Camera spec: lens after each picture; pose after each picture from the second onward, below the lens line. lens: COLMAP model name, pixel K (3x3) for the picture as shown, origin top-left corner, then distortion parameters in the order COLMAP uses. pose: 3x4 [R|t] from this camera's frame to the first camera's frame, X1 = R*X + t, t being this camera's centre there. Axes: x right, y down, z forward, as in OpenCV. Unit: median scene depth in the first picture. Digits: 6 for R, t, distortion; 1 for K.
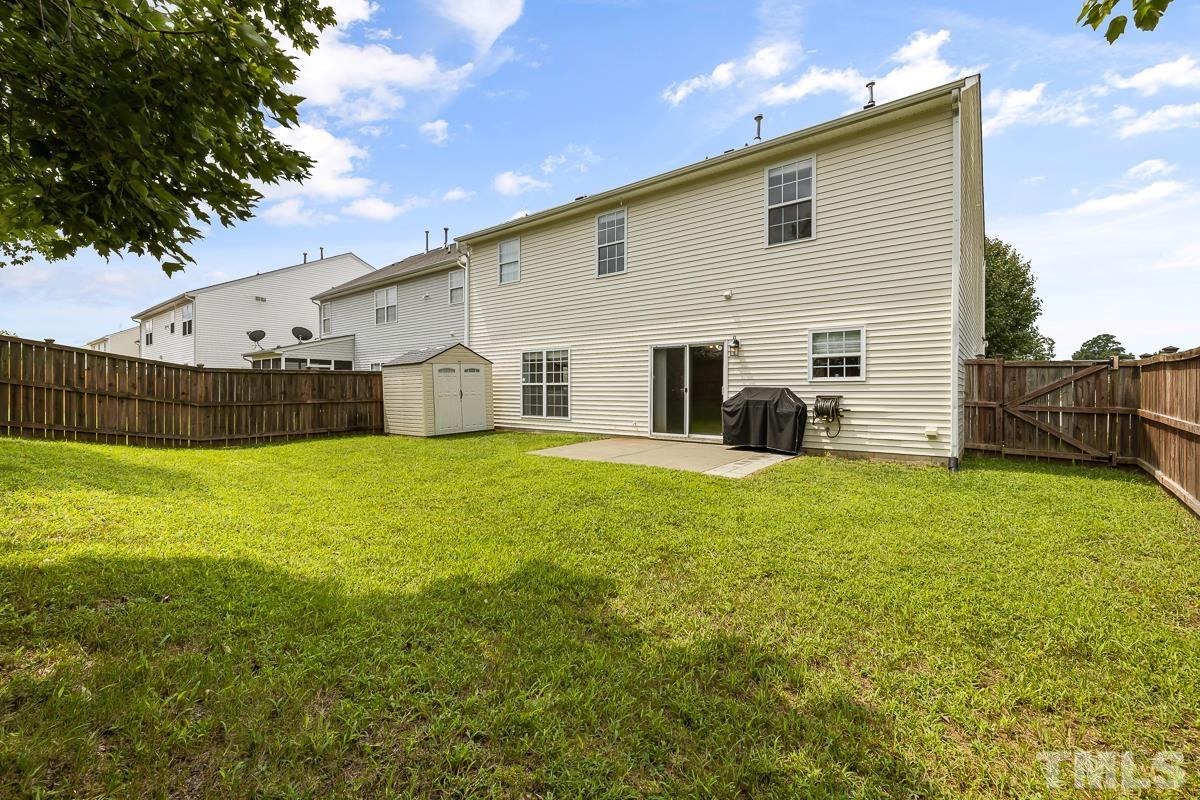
lens RADIAL K [[505.5, 0, 593.0], [0, 505.5, 389.7], [0, 0, 1]] dist [0.000978, 0.000844]
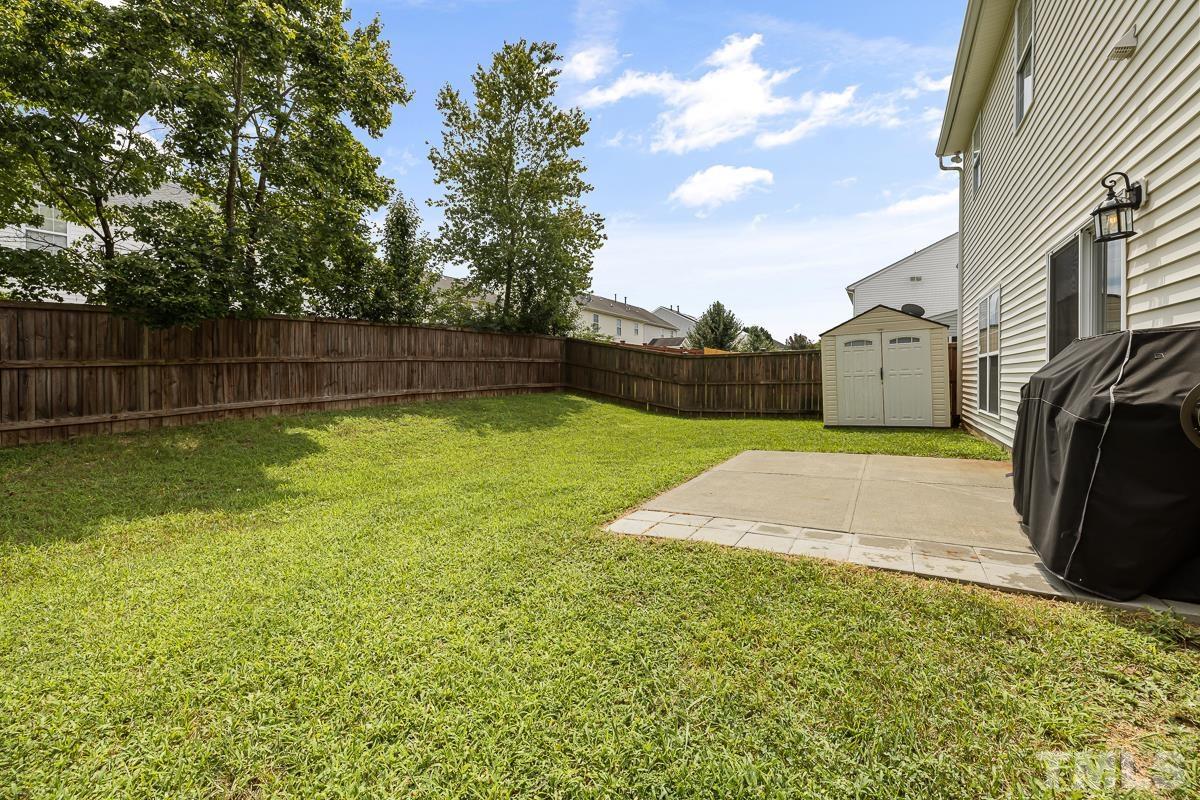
lens RADIAL K [[505.5, 0, 593.0], [0, 505.5, 389.7], [0, 0, 1]] dist [0.000978, 0.000844]
pose [[0.151489, 0.020534, -0.988246, 0.419396], [0.007105, 0.999736, 0.021861, 0.013277], [0.988433, -0.010333, 0.151303, 0.495357]]
